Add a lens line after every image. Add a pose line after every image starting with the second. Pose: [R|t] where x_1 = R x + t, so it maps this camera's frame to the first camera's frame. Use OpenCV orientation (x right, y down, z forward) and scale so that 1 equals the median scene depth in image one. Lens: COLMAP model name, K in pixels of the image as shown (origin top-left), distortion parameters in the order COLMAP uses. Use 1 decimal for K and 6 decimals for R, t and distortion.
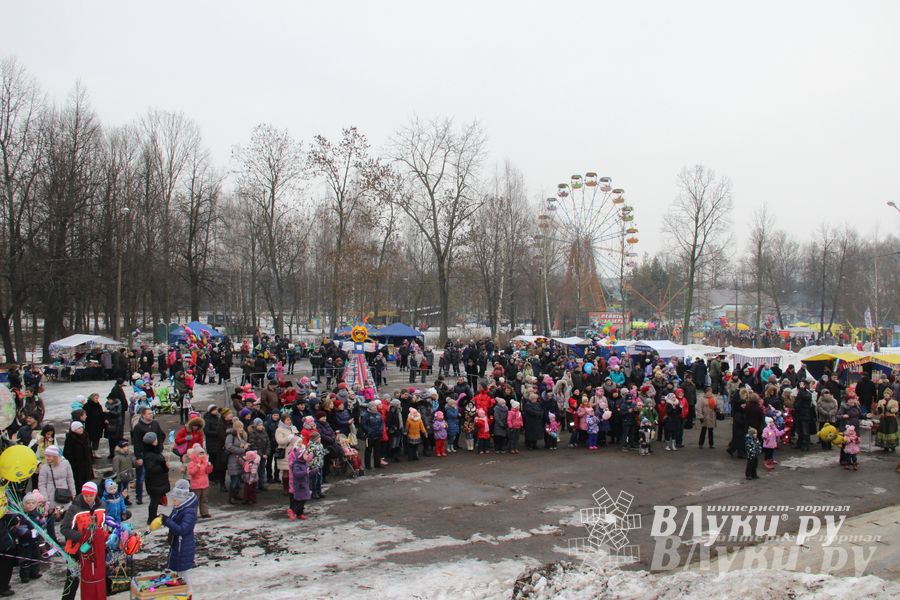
lens RADIAL K [[751.3, 0, 441.2], [0, 751.3, 303.7], [0, 0, 1]] dist [-0.191922, 0.164177]
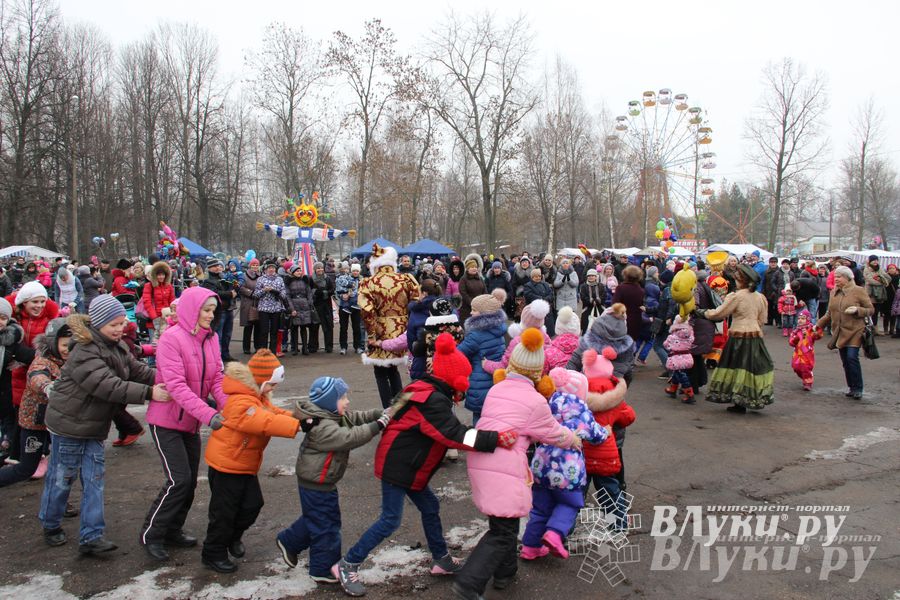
lens RADIAL K [[751.3, 0, 441.2], [0, 751.3, 303.7], [0, 0, 1]] dist [-0.191922, 0.164177]
pose [[0.994961, -0.008056, -0.099938, 0.034654], [0.015258, 0.997323, 0.071509, 0.029482], [0.099094, -0.072674, 0.992421, 0.119781]]
